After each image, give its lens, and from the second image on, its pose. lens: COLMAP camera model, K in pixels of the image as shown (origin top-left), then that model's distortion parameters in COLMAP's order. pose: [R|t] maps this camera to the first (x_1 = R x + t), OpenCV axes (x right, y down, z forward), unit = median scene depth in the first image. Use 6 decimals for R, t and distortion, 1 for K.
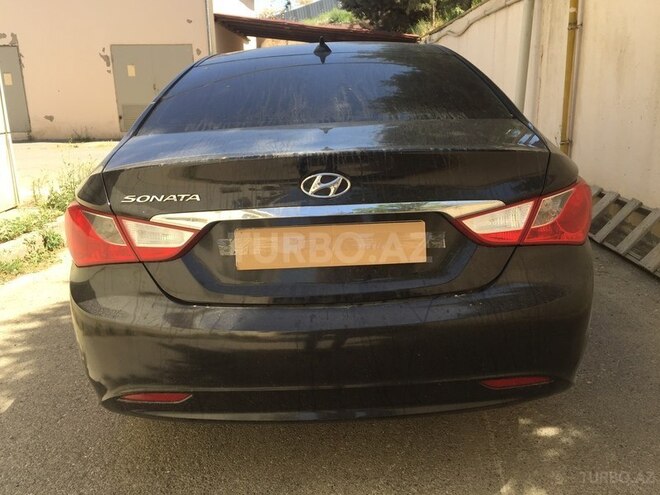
lens RADIAL K [[566.4, 0, 330.0], [0, 566.4, 247.5], [0, 0, 1]] dist [0.088280, -0.123262]
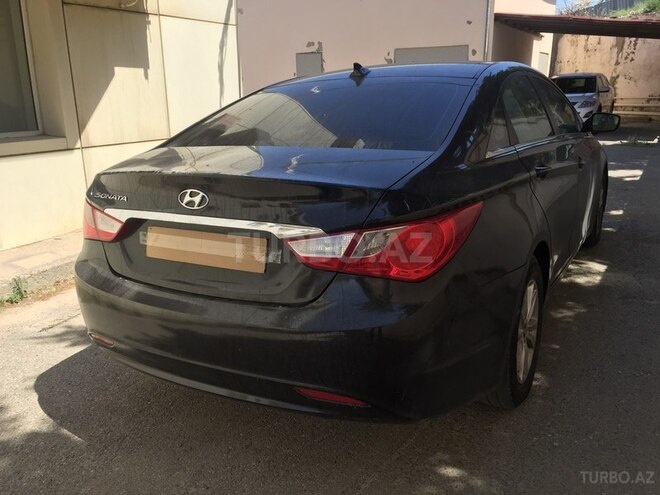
lens RADIAL K [[566.4, 0, 330.0], [0, 566.4, 247.5], [0, 0, 1]] dist [0.088280, -0.123262]
pose [[0.865866, 0.138236, -0.480799, 0.816305], [-0.135163, 0.989966, 0.041215, -0.090454], [0.481672, 0.029300, 0.875862, 0.050281]]
